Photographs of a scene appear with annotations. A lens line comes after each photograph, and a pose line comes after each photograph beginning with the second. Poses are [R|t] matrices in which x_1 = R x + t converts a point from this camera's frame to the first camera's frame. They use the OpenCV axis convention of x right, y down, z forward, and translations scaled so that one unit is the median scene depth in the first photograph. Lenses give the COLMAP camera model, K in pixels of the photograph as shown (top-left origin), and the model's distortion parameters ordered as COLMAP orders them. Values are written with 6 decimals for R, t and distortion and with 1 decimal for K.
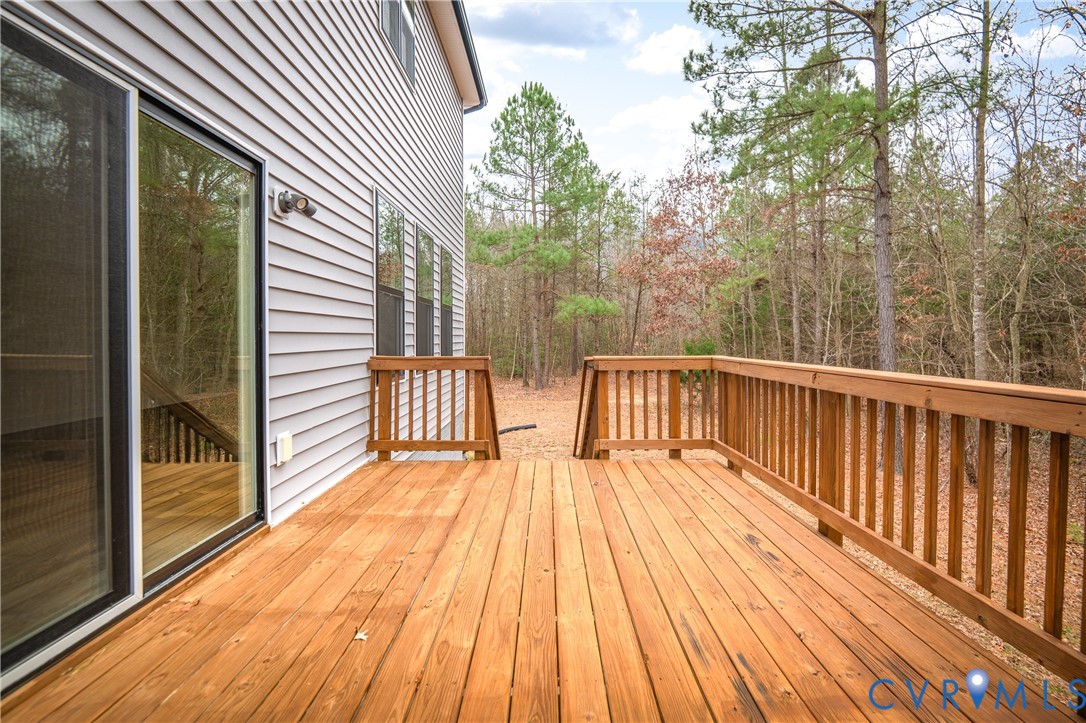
lens RADIAL K [[521.9, 0, 544.3], [0, 521.9, 344.8], [0, 0, 1]] dist [0.000428, -0.000077]
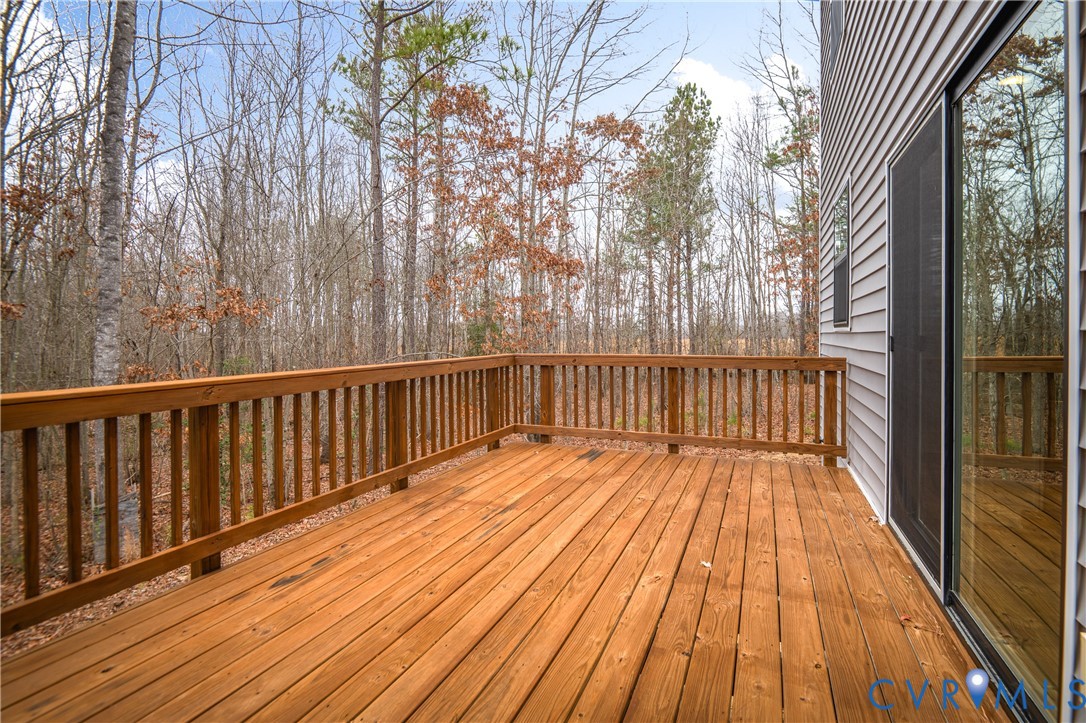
lens RADIAL K [[521.9, 0, 544.3], [0, 521.9, 344.8], [0, 0, 1]] dist [0.000428, -0.000077]
pose [[-0.921489, 0.002636, 0.388396, -0.277034], [0.014834, 0.999486, 0.028409, -0.030953], [-0.388122, 0.031940, -0.921054, 1.343803]]
